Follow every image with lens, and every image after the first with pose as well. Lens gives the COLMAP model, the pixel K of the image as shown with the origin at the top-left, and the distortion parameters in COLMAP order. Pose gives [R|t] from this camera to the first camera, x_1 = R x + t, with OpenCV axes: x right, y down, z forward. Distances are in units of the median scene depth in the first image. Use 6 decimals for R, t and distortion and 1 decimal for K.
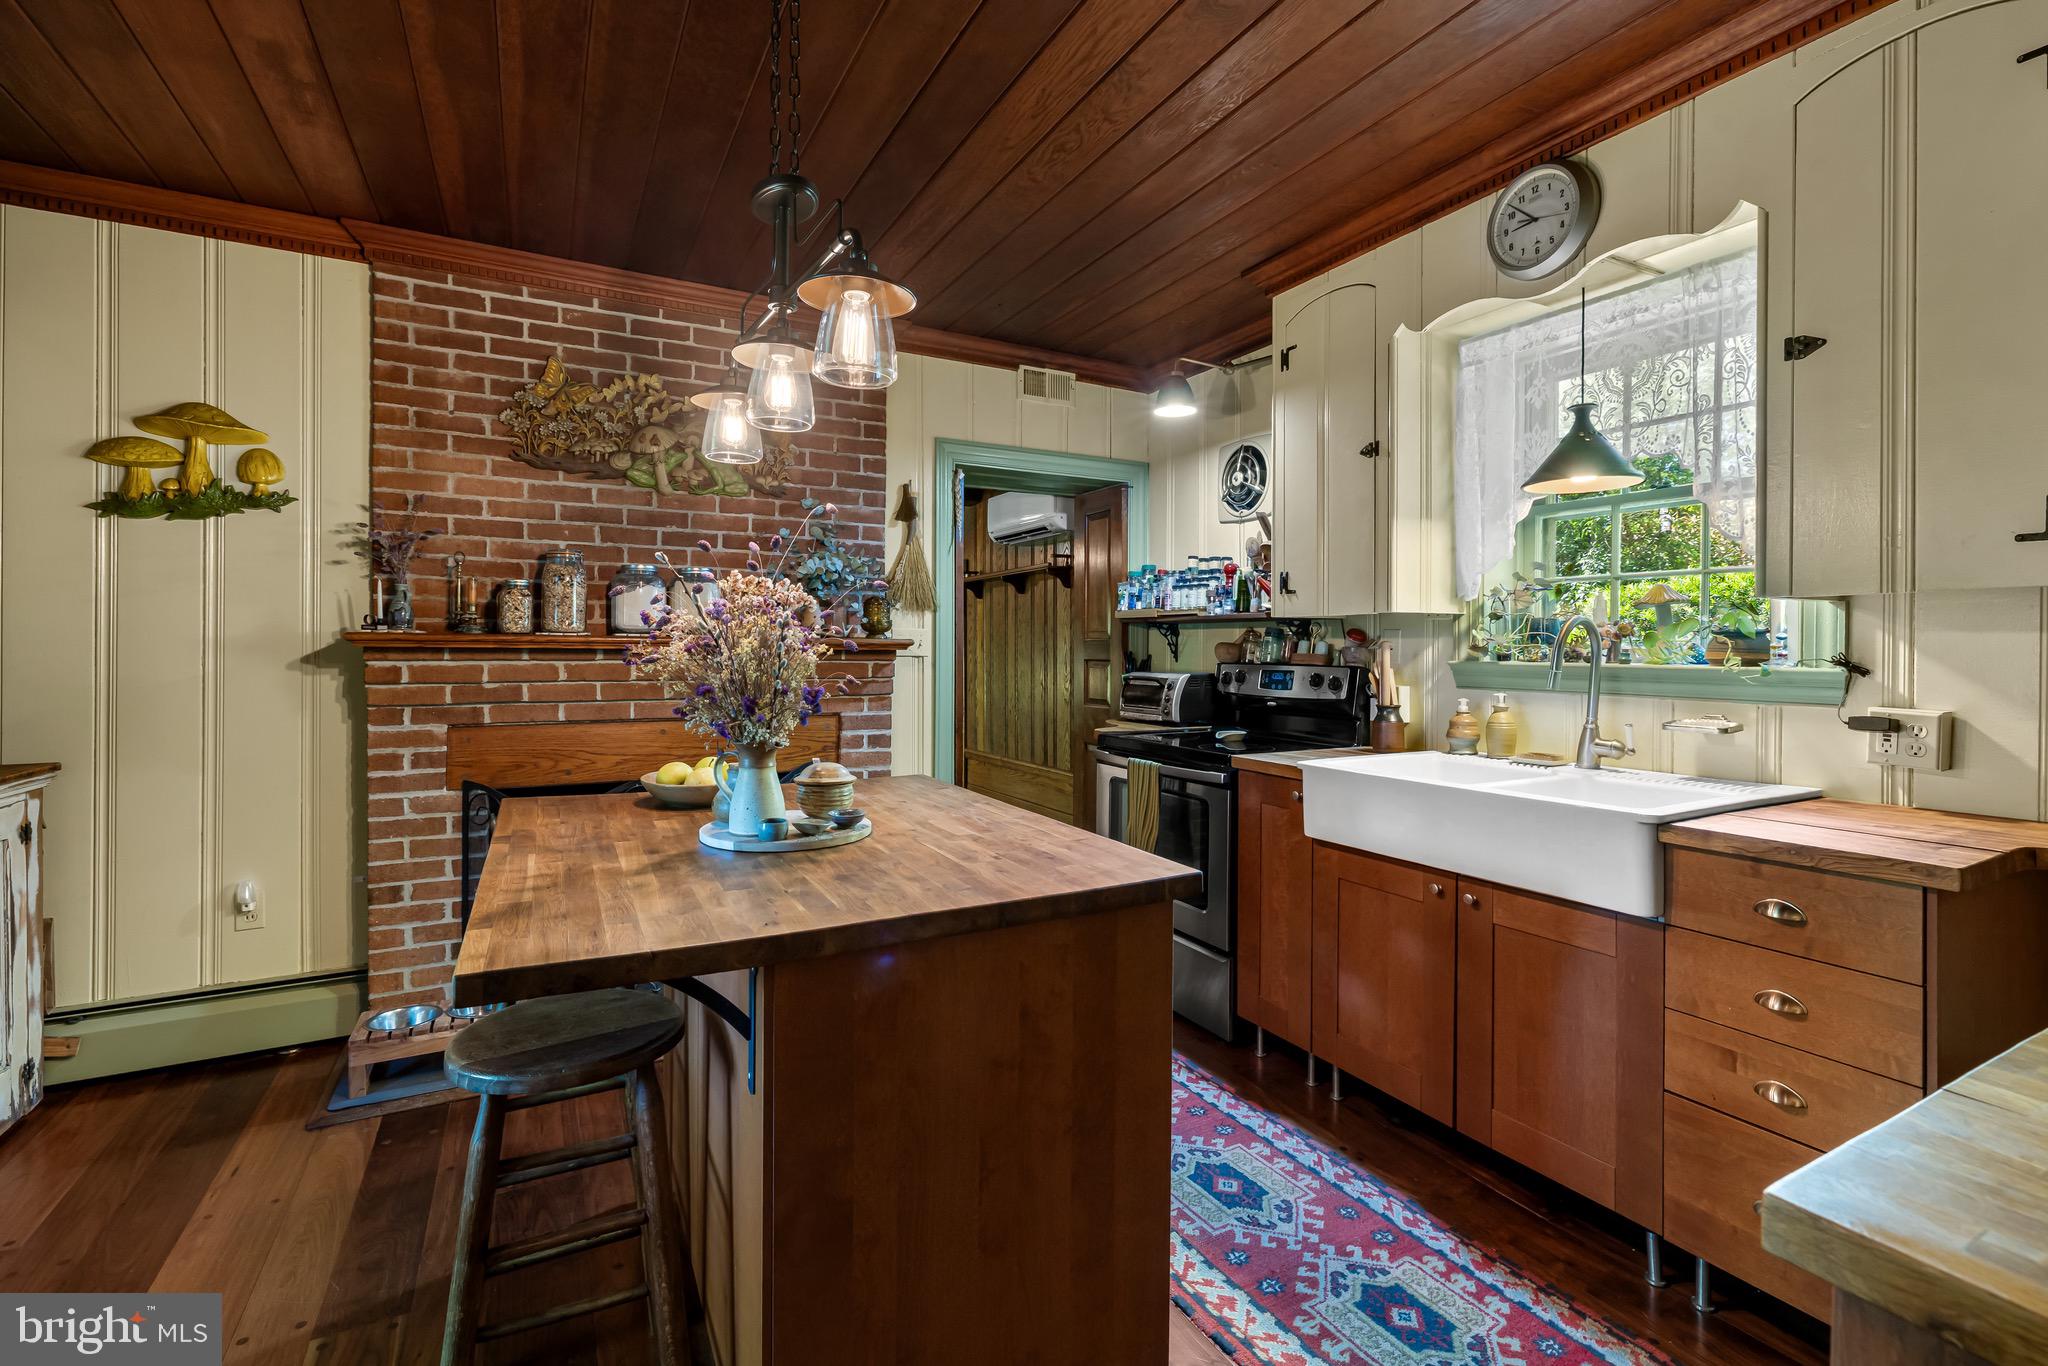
lens RADIAL K [[895.0, 0, 1024.1], [0, 895.0, 653.5], [0, 0, 1]] dist [-0.000143, 0.000096]
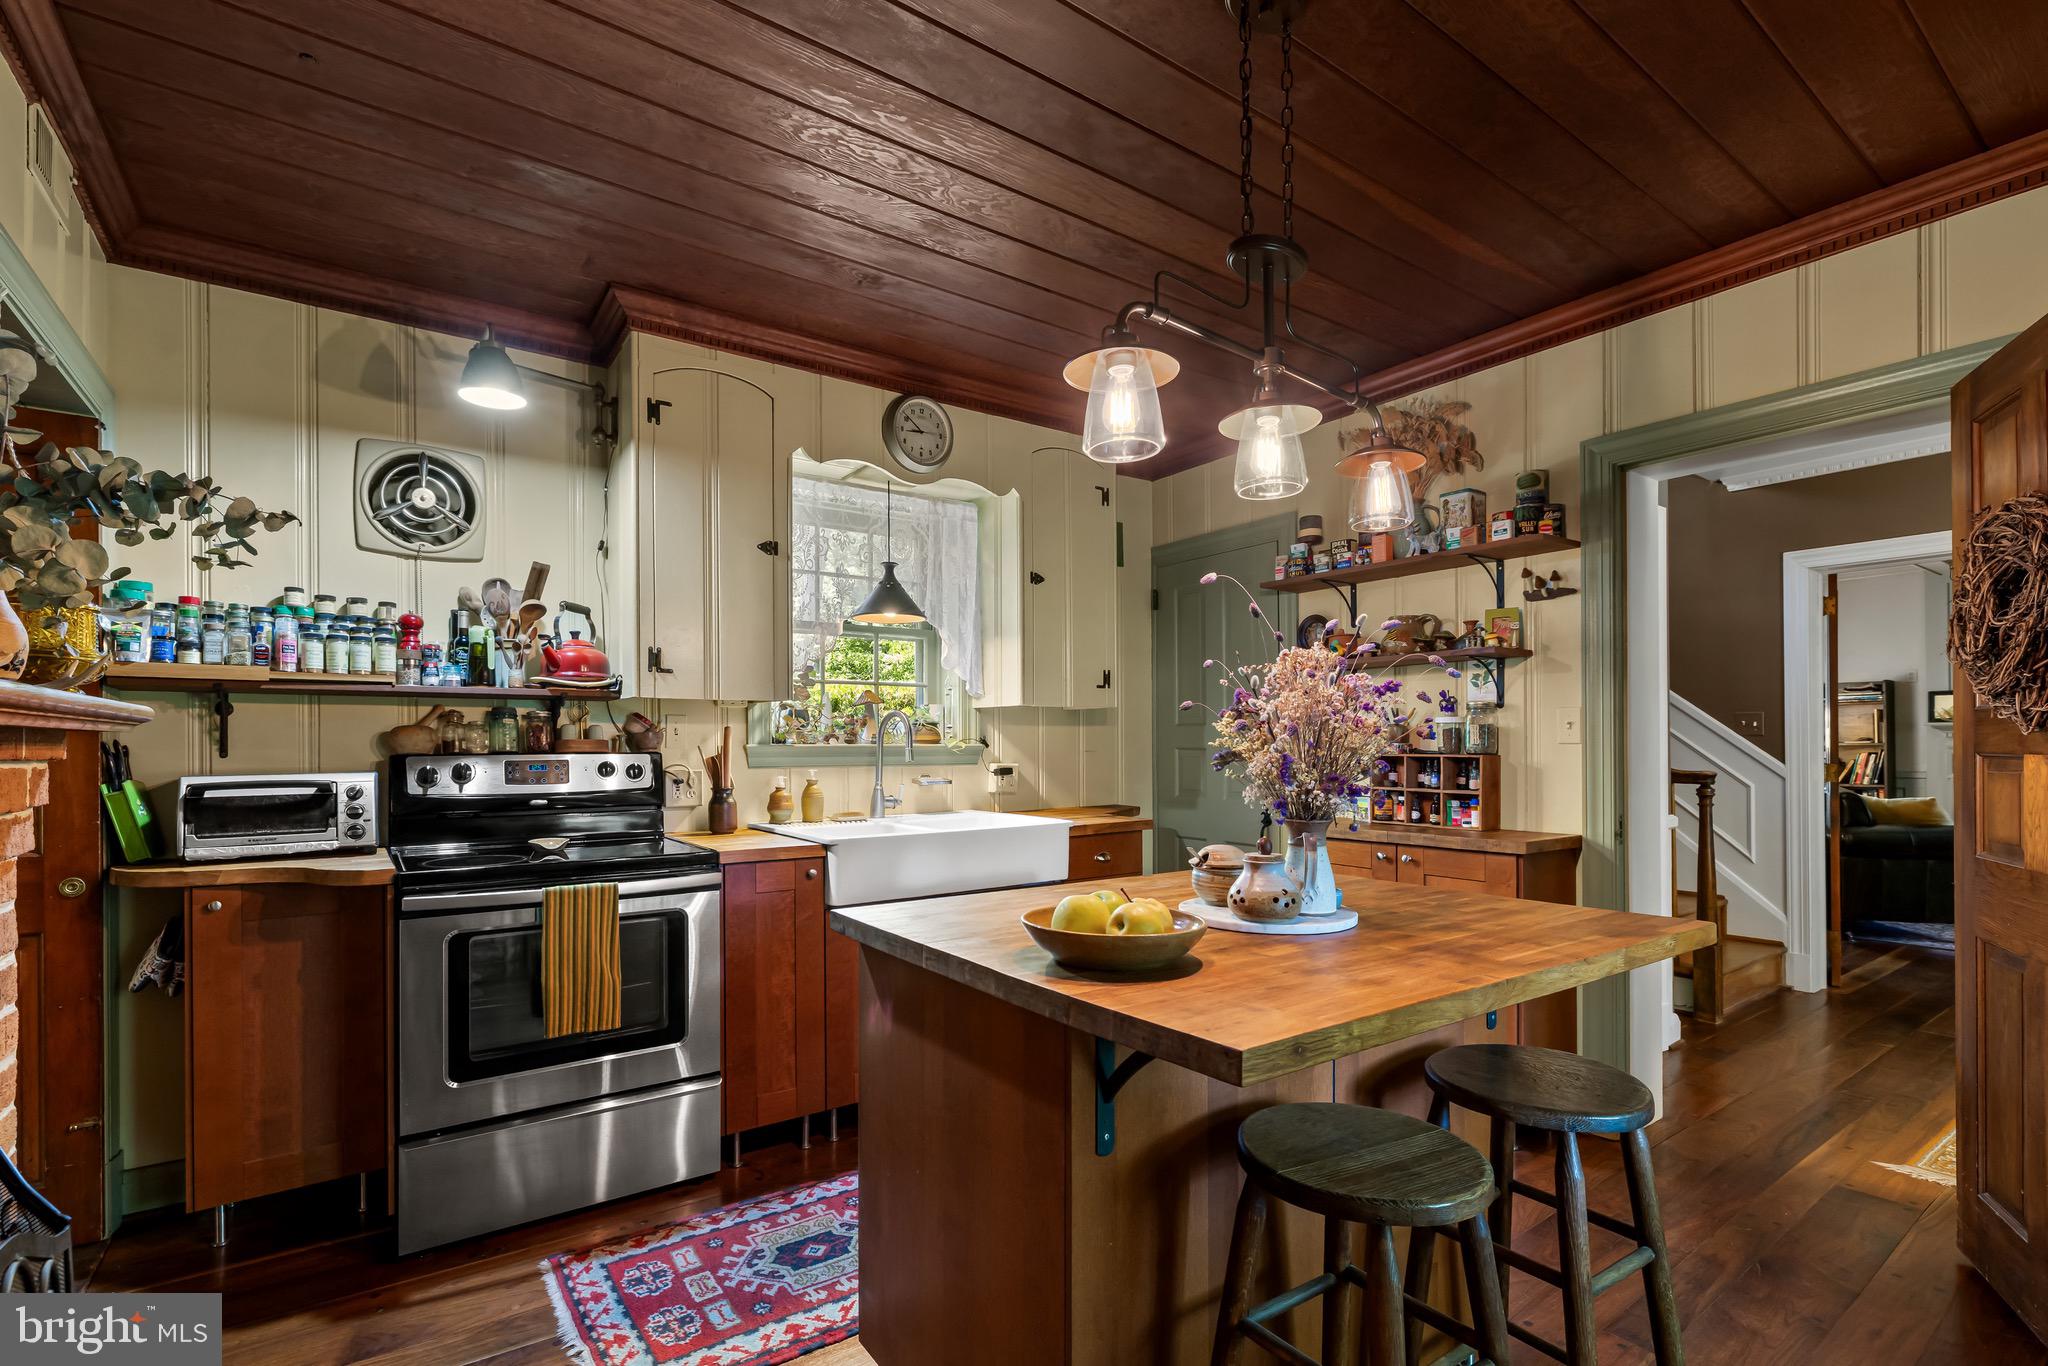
lens RADIAL K [[941.8, 0, 1022.5], [0, 941.8, 733.5], [0, 0, 1]] dist [-0.001644, -0.000243]
pose [[-0.116586, 0.003371, 0.993175, -1.070414], [0.009494, 0.999952, -0.002280, 0.001184], [-0.993135, 0.009163, -0.116613, 1.159304]]
